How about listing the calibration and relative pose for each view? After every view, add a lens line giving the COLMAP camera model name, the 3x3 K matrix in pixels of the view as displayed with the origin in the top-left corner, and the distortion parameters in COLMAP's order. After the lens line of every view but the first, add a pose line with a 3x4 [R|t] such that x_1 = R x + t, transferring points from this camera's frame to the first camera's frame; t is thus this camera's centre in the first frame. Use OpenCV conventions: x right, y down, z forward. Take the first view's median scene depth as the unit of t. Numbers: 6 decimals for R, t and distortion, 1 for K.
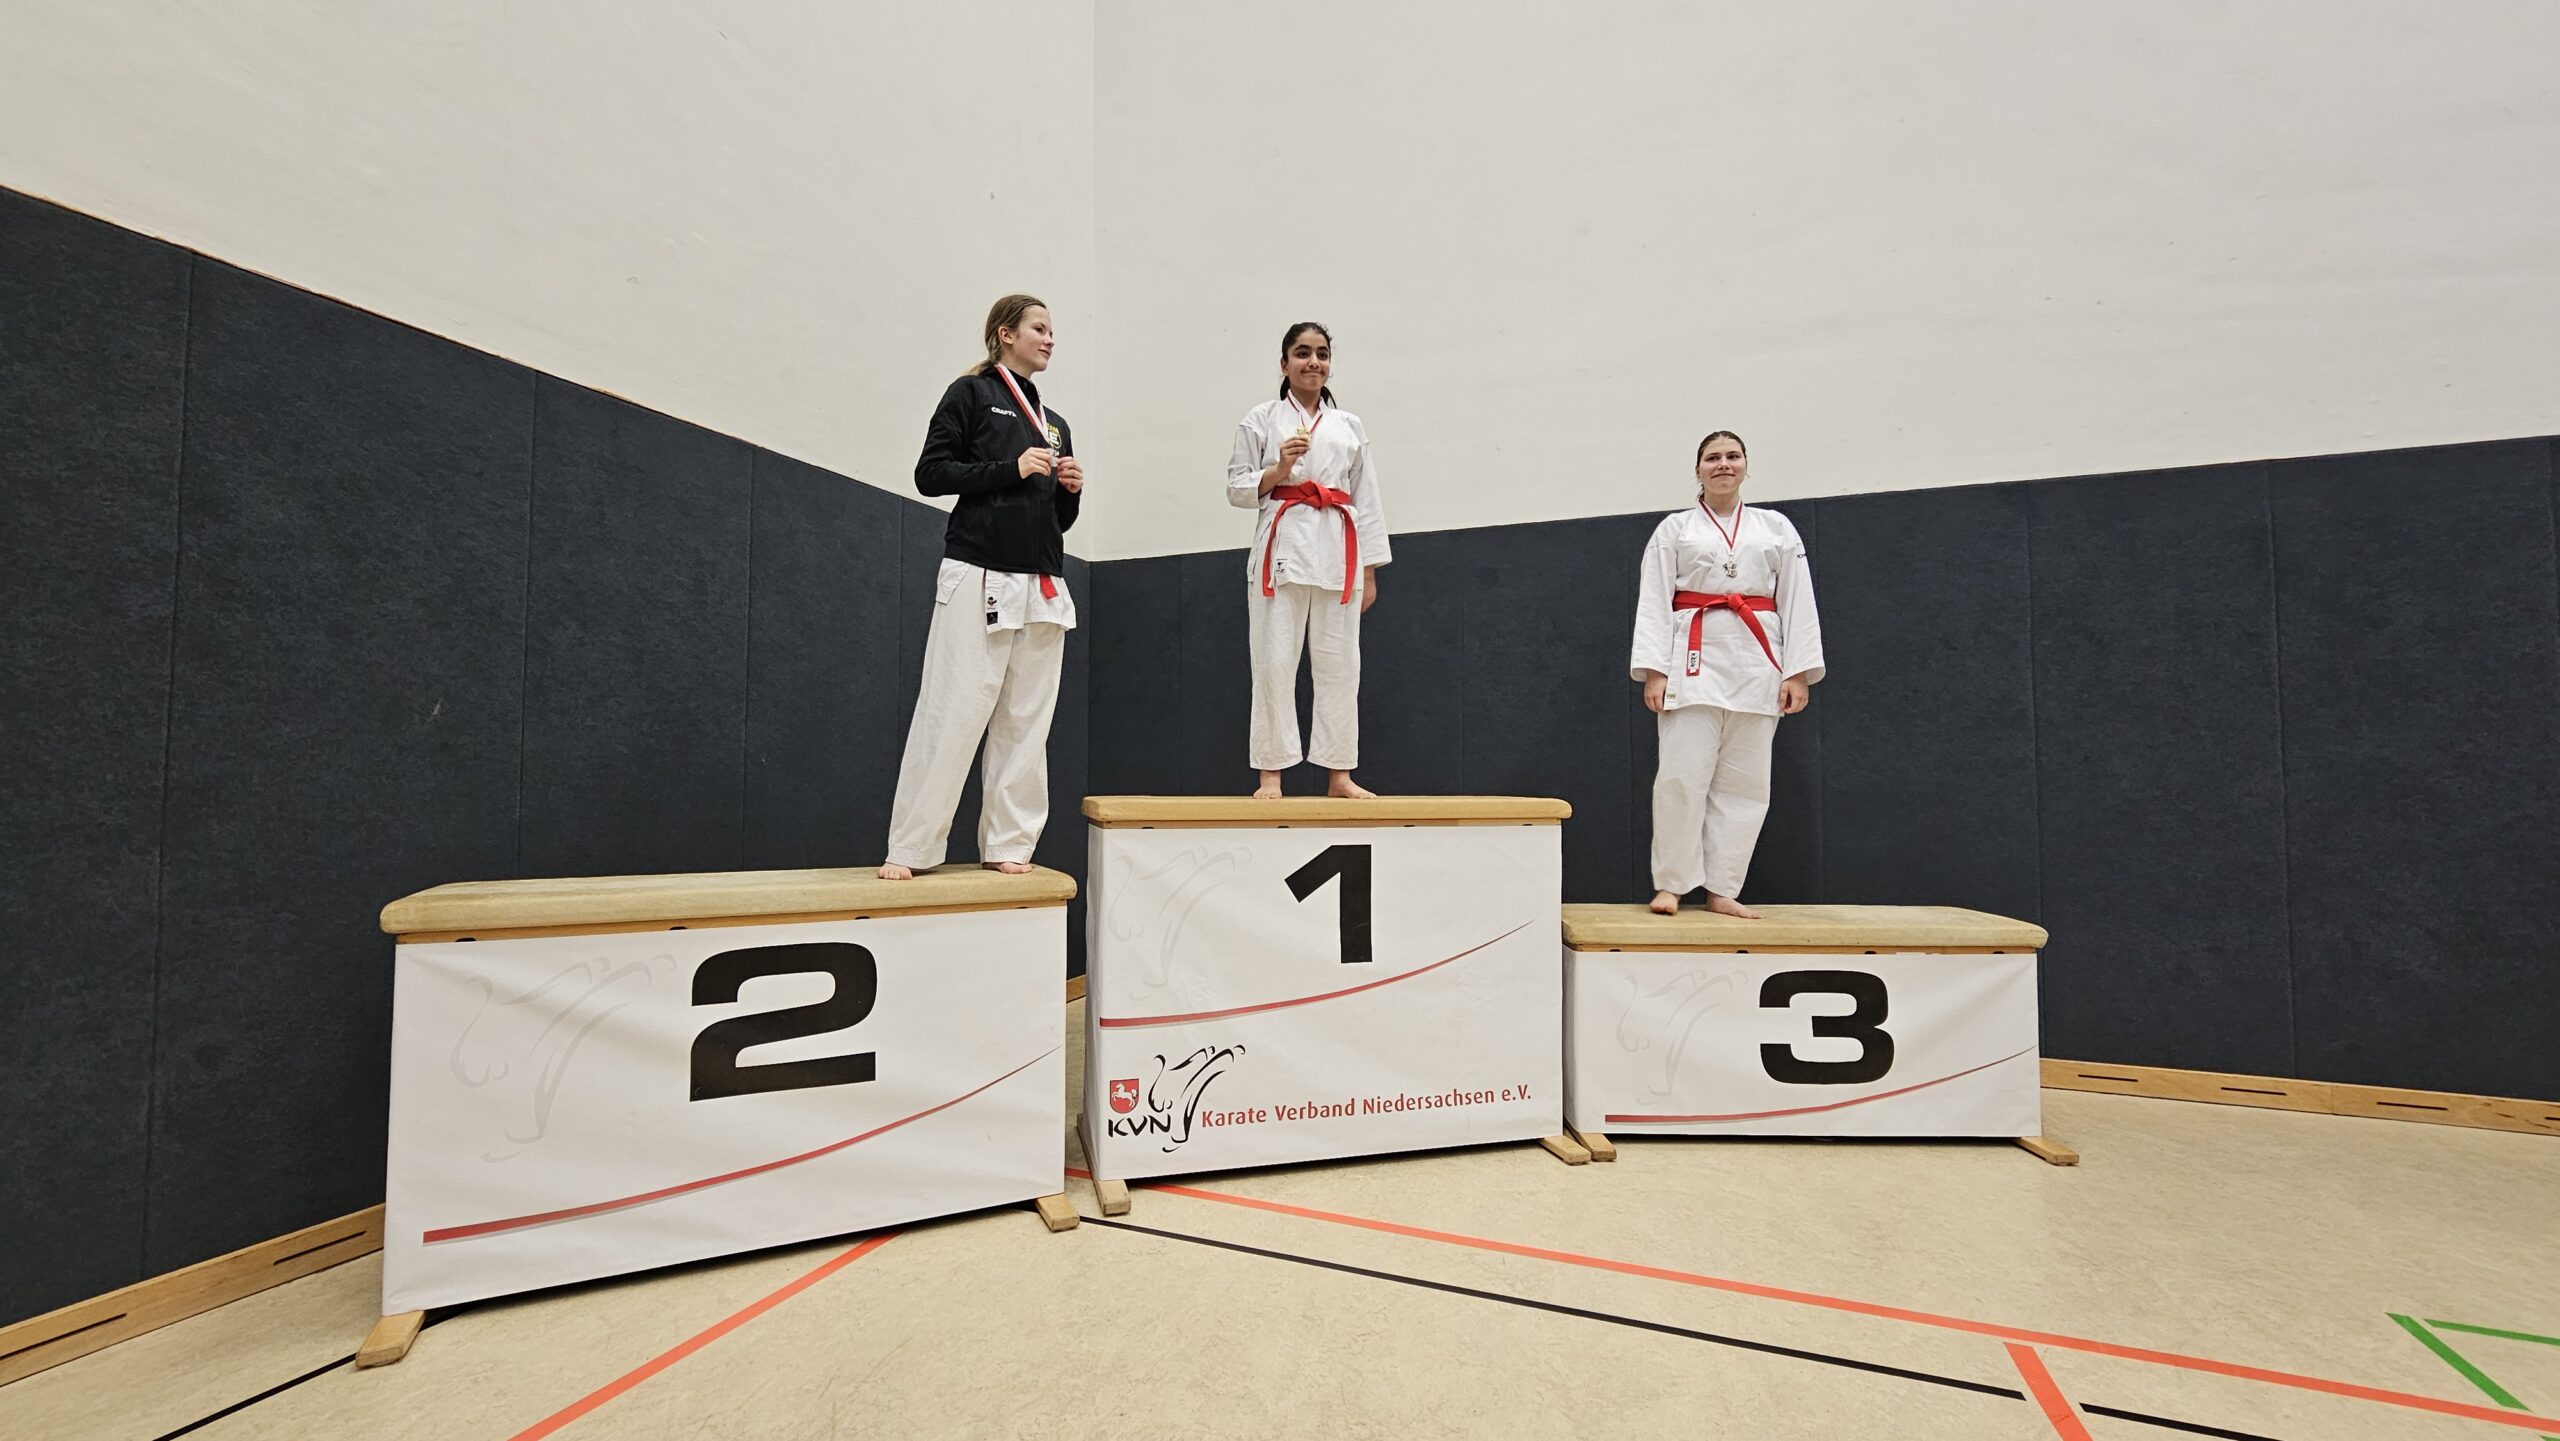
lens RADIAL K [[1075.7, 0, 1271.6], [0, 1075.7, 722.4], [0, 0, 1]] dist [-0.004339, 0.002283]
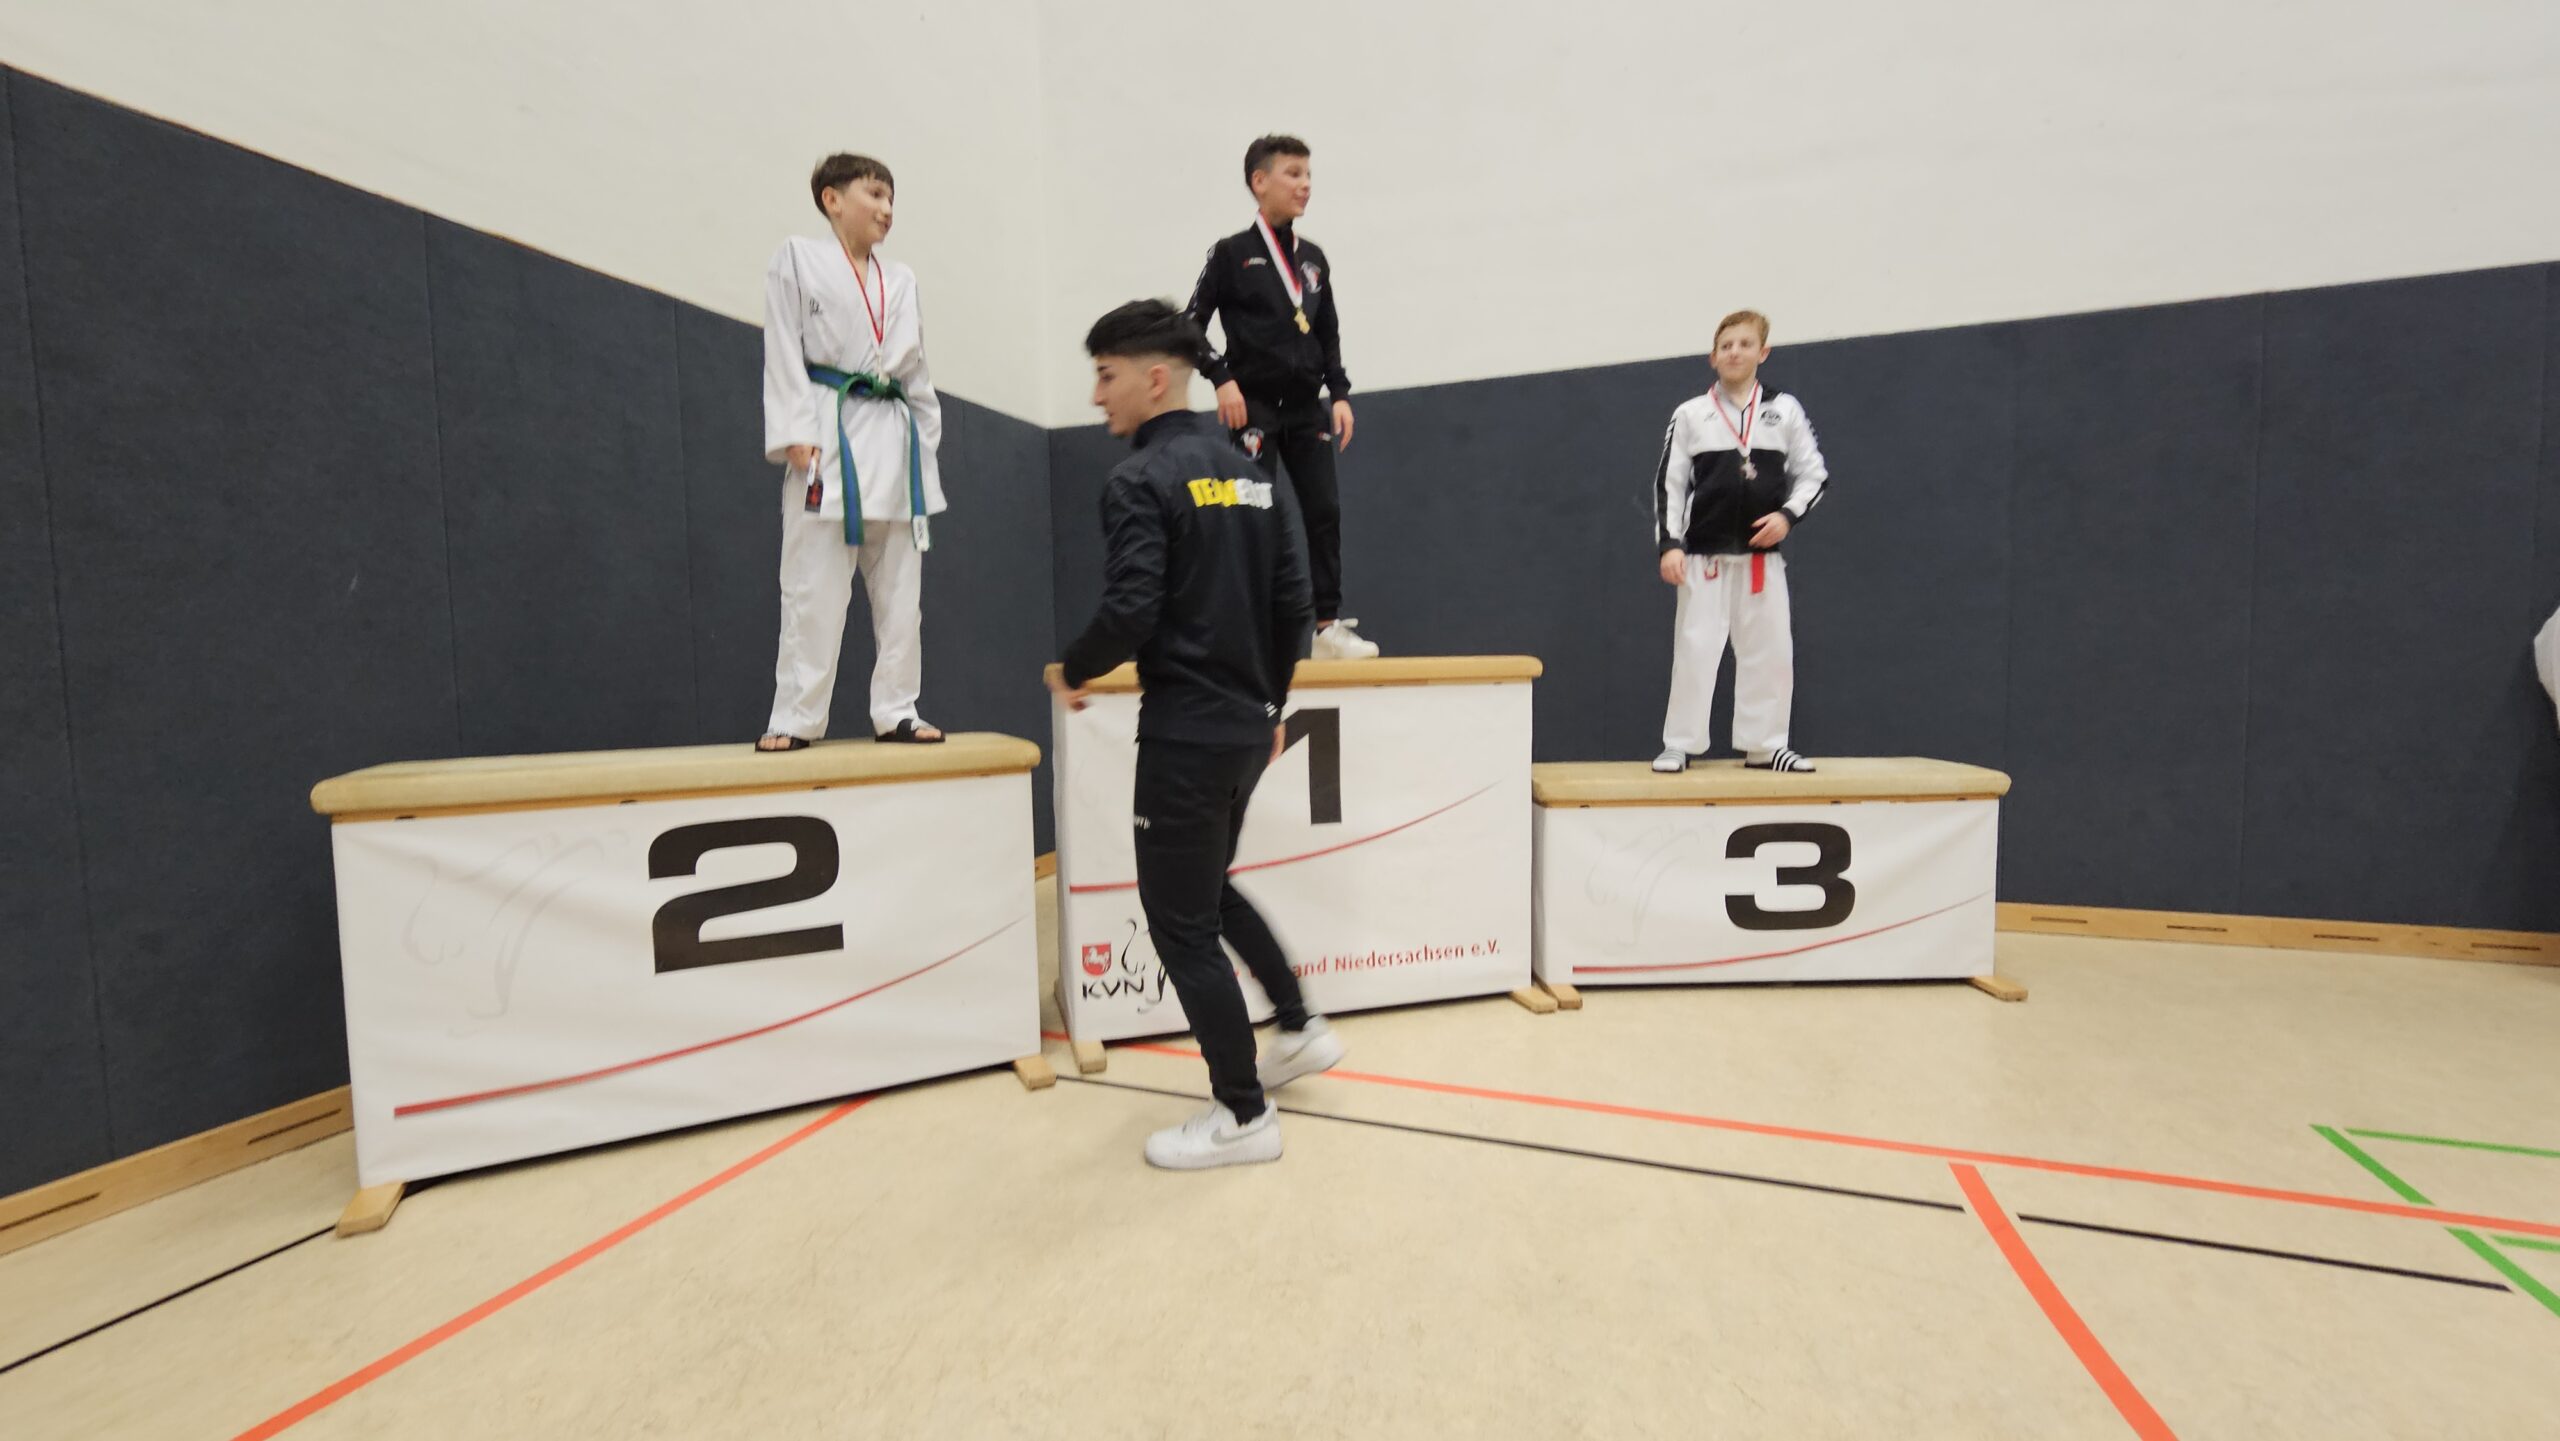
lens RADIAL K [[1075.7, 0, 1274.5], [0, 1075.7, 725.9], [0, 0, 1]] dist [-0.004339, 0.002283]
pose [[0.999522, -0.022626, 0.021085, 0.012533], [0.020089, 0.993323, 0.113605, 0.019144], [-0.023514, -0.113127, 0.993302, 0.021541]]
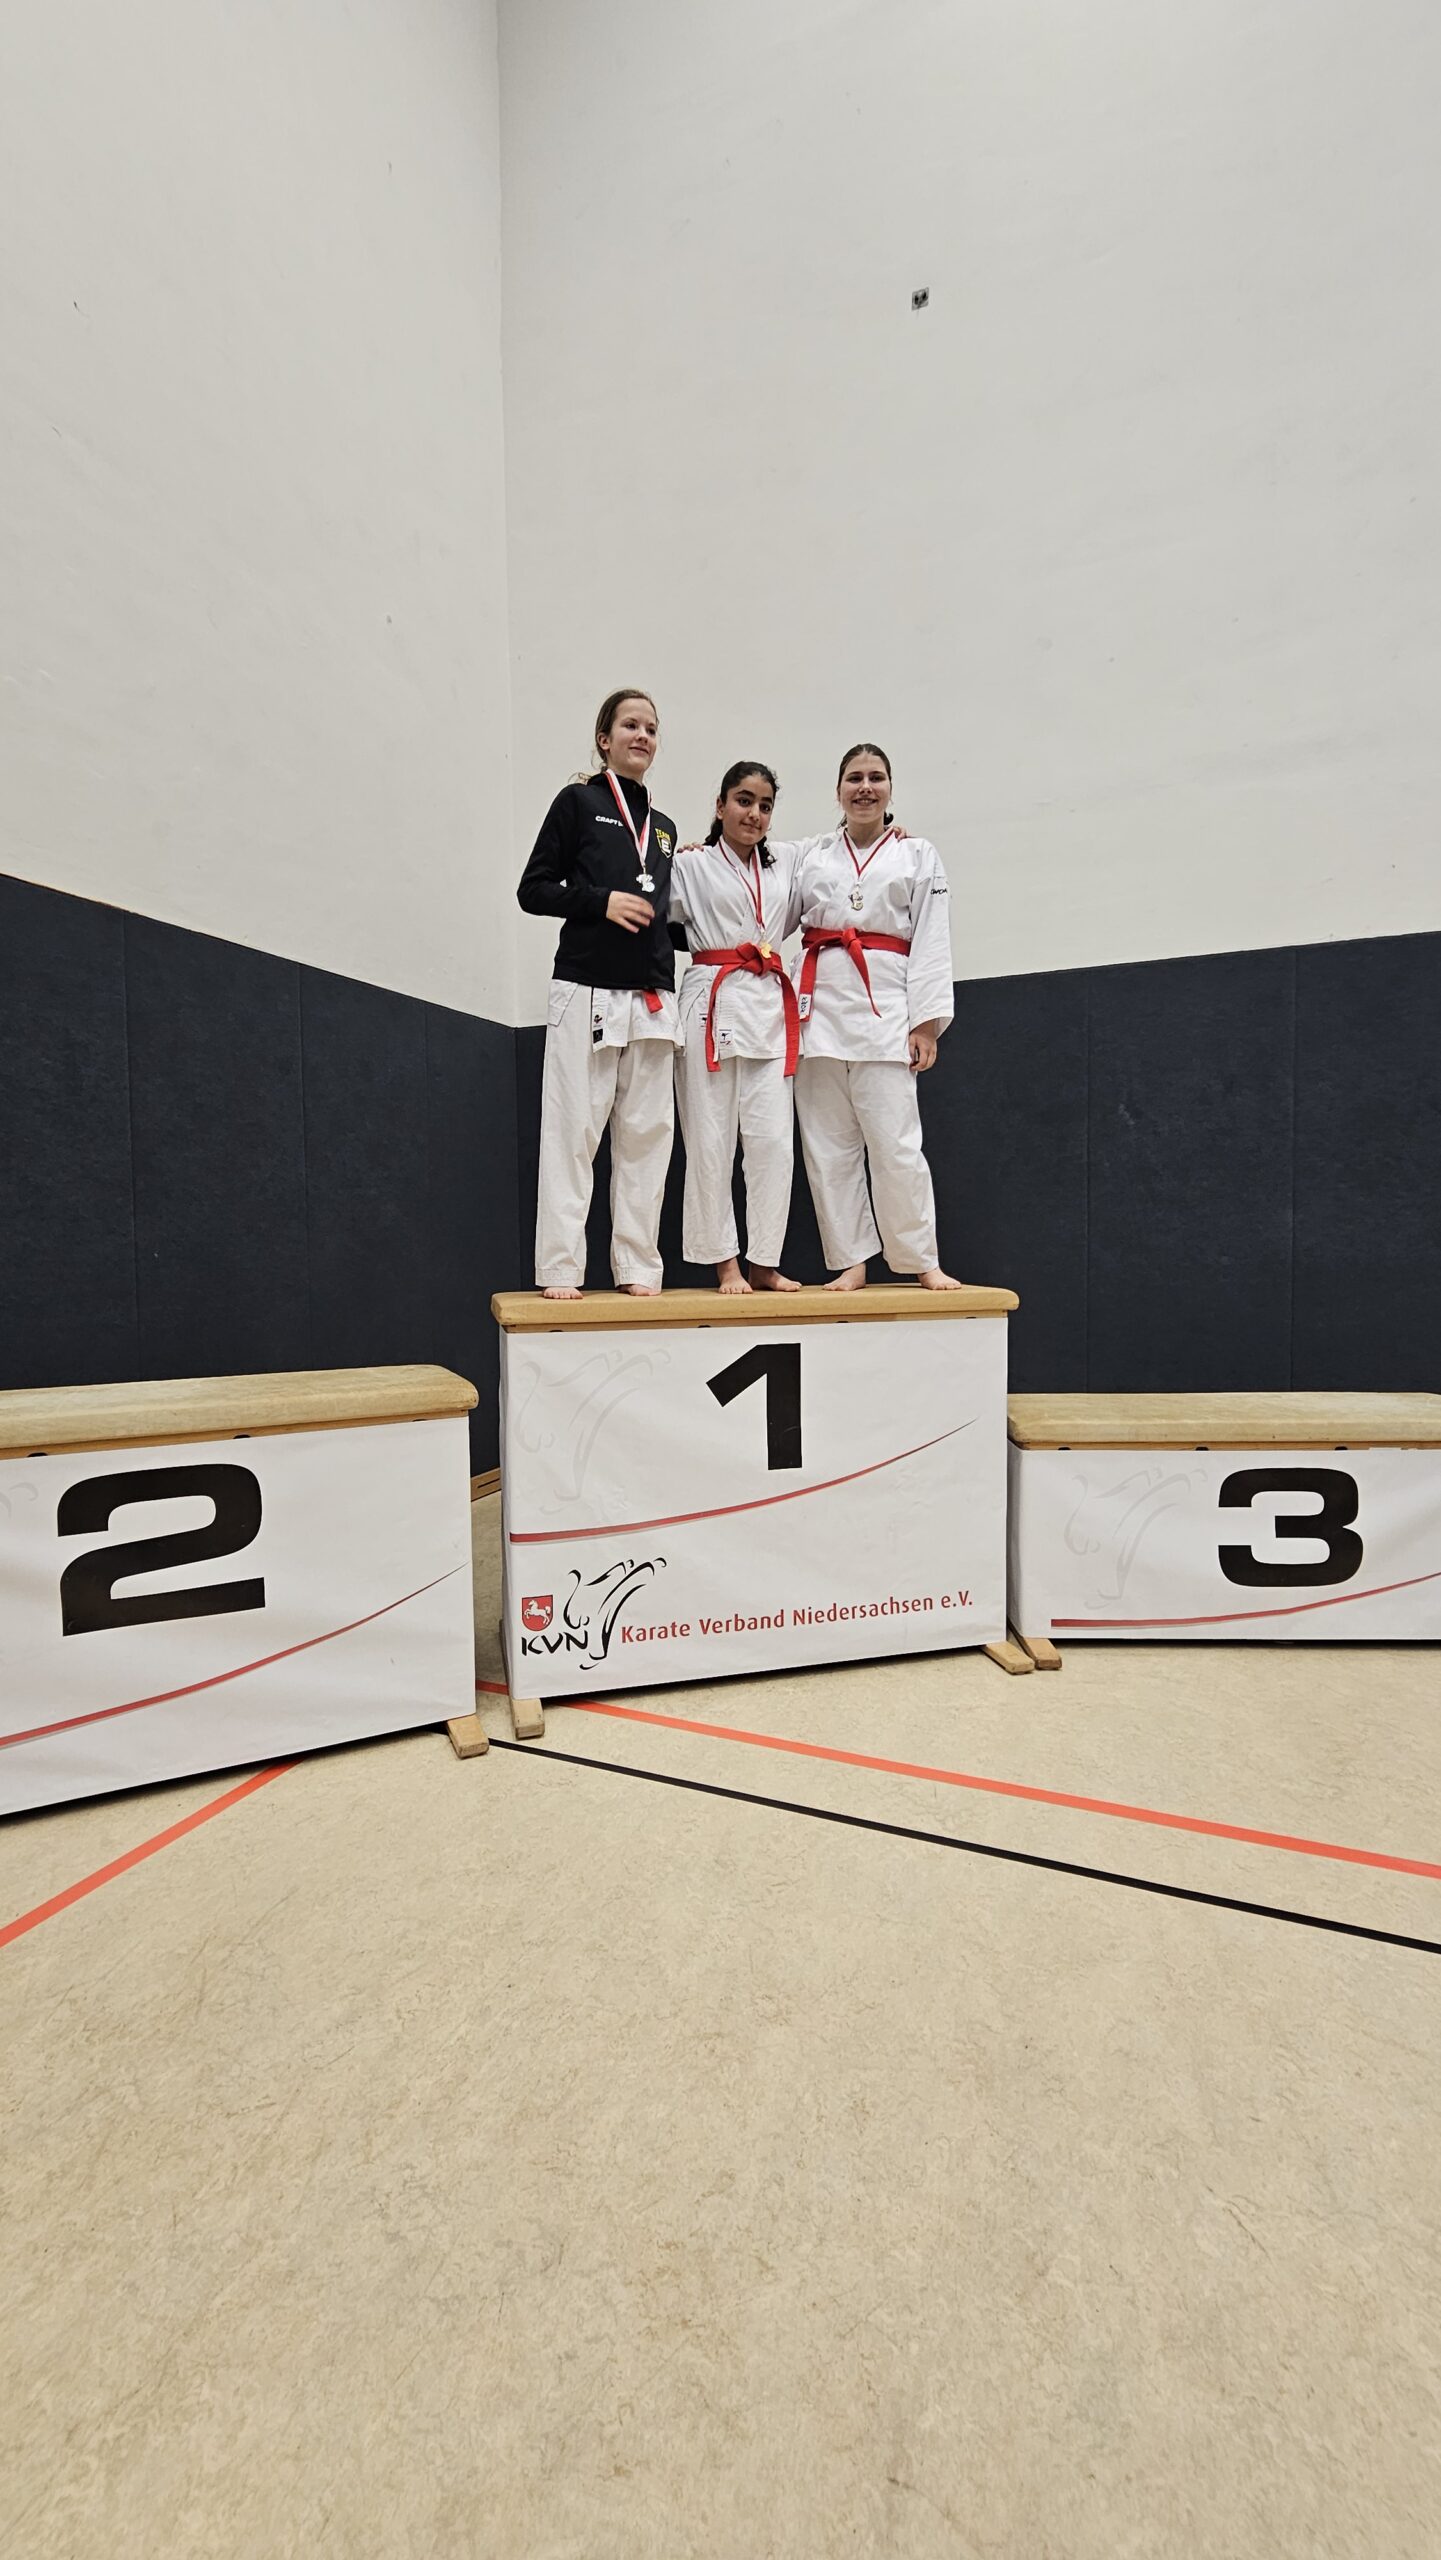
lens RADIAL K [[1075.7, 0, 714.9], [0, 1075.7, 1275.6], [0, 0, 1]] dist [-0.004339, 0.002283]
pose [[0.999703, -0.013412, -0.020332, 0.041605], [0.015204, 0.995763, 0.090686, -0.030636], [0.019029, -0.090968, 0.995672, 0.088435]]
